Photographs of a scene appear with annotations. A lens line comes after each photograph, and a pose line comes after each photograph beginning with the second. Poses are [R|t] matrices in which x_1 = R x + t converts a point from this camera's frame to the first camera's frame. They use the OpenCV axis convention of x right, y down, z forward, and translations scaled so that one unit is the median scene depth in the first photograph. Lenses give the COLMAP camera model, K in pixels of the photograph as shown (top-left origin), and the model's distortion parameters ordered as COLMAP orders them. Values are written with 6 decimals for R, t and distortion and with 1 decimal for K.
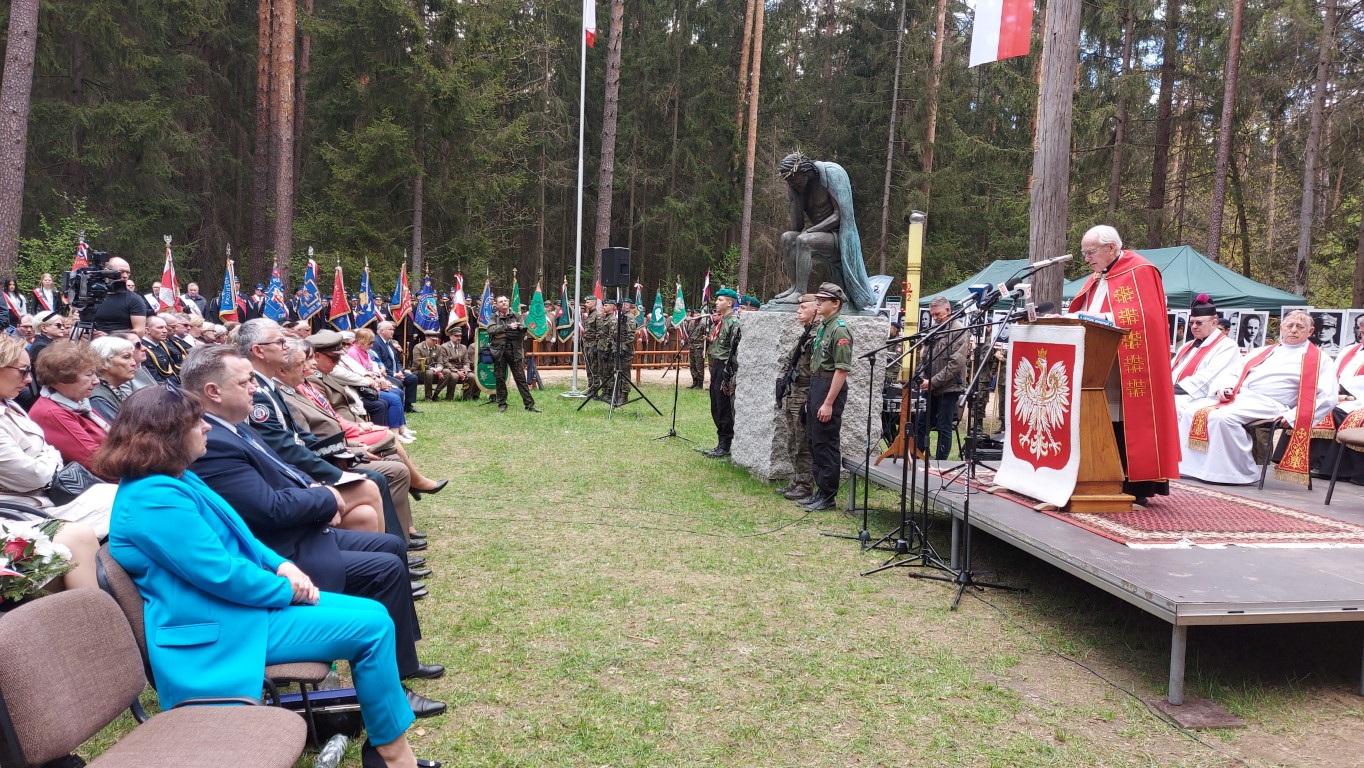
lens RADIAL K [[985.0, 0, 675.5], [0, 985.0, 384.2], [0, 0, 1]] dist [0.108604, -0.105100]
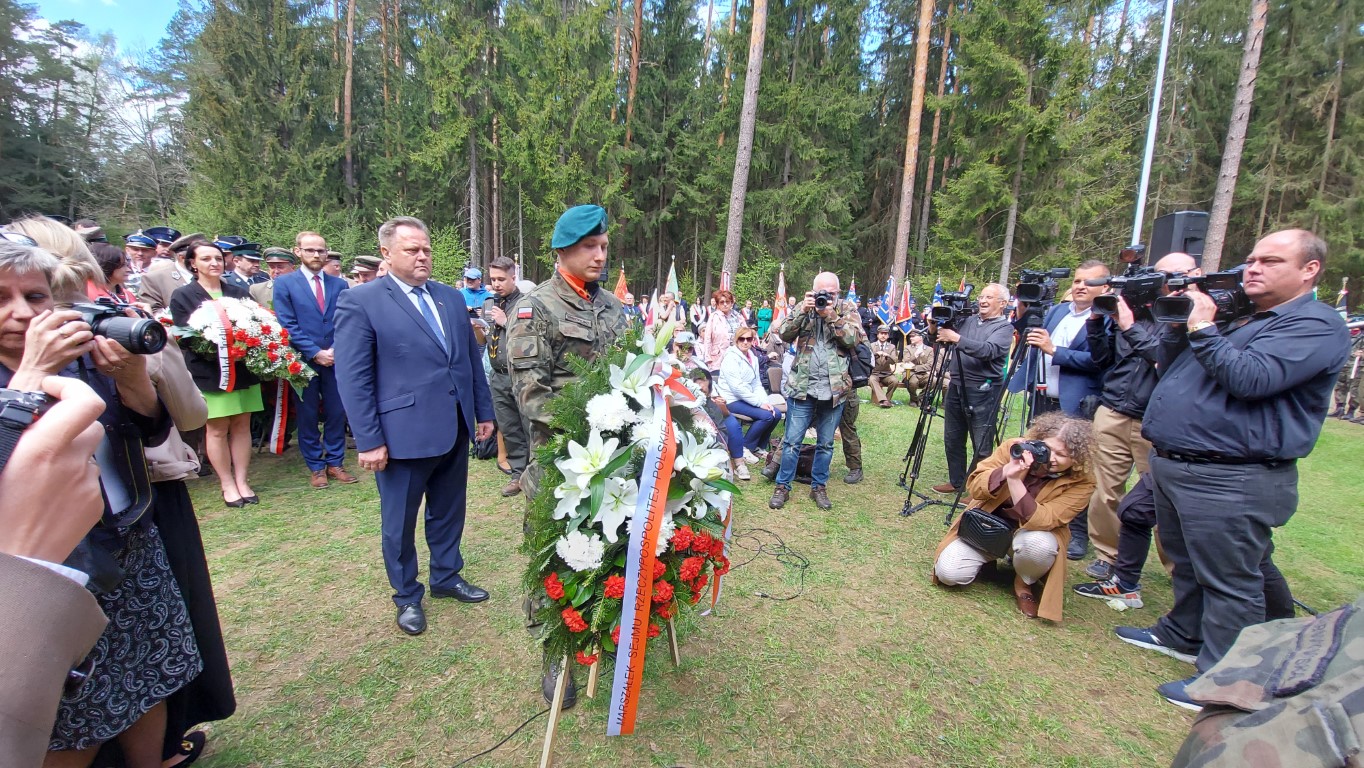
lens RADIAL K [[564.5, 0, 675.1], [0, 564.5, 393.9], [0, 0, 1]] dist [-0.019444, -0.005251]
pose [[0.650857, 0.105910, -0.751777, 0.005866], [-0.054800, 0.994193, 0.092618, -0.026010], [0.757220, -0.019084, 0.652881, 0.266751]]
